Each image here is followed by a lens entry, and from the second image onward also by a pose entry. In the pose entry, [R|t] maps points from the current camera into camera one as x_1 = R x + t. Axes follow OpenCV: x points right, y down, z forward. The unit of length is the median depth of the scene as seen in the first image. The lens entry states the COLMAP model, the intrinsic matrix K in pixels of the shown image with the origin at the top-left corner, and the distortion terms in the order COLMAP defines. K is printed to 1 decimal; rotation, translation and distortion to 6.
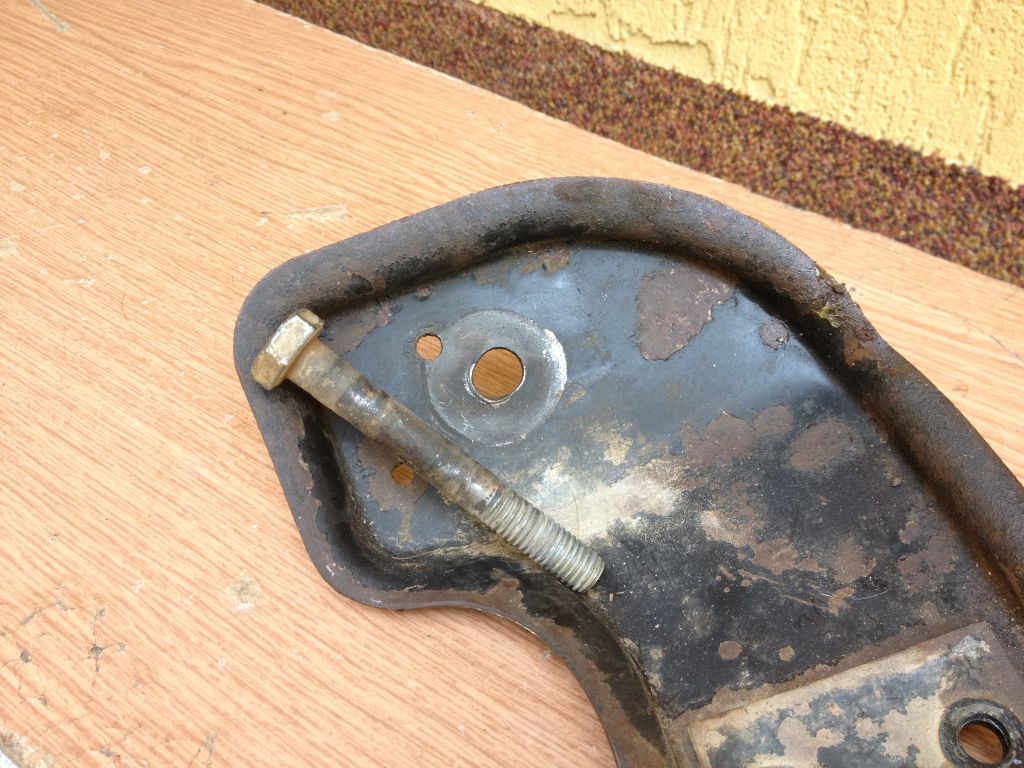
lens RADIAL K [[974.4, 0, 512.0], [0, 974.4, 384.0], [0, 0, 1]] dist [0.110713, -0.274689]
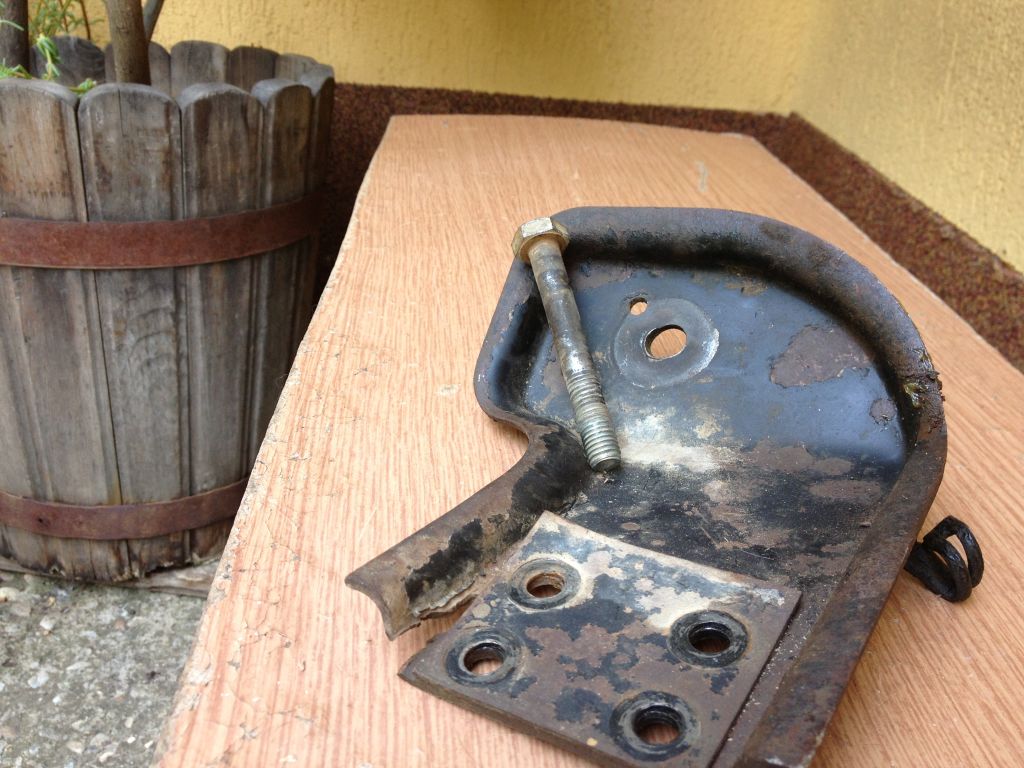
lens RADIAL K [[974.4, 0, 512.0], [0, 974.4, 384.0], [0, 0, 1]] dist [0.110713, -0.274689]
pose [[0.642431, 0.374855, -0.668406, 0.414196], [-0.576181, 0.811331, -0.098780, 0.156843], [0.505270, 0.448582, 0.737208, -0.026309]]
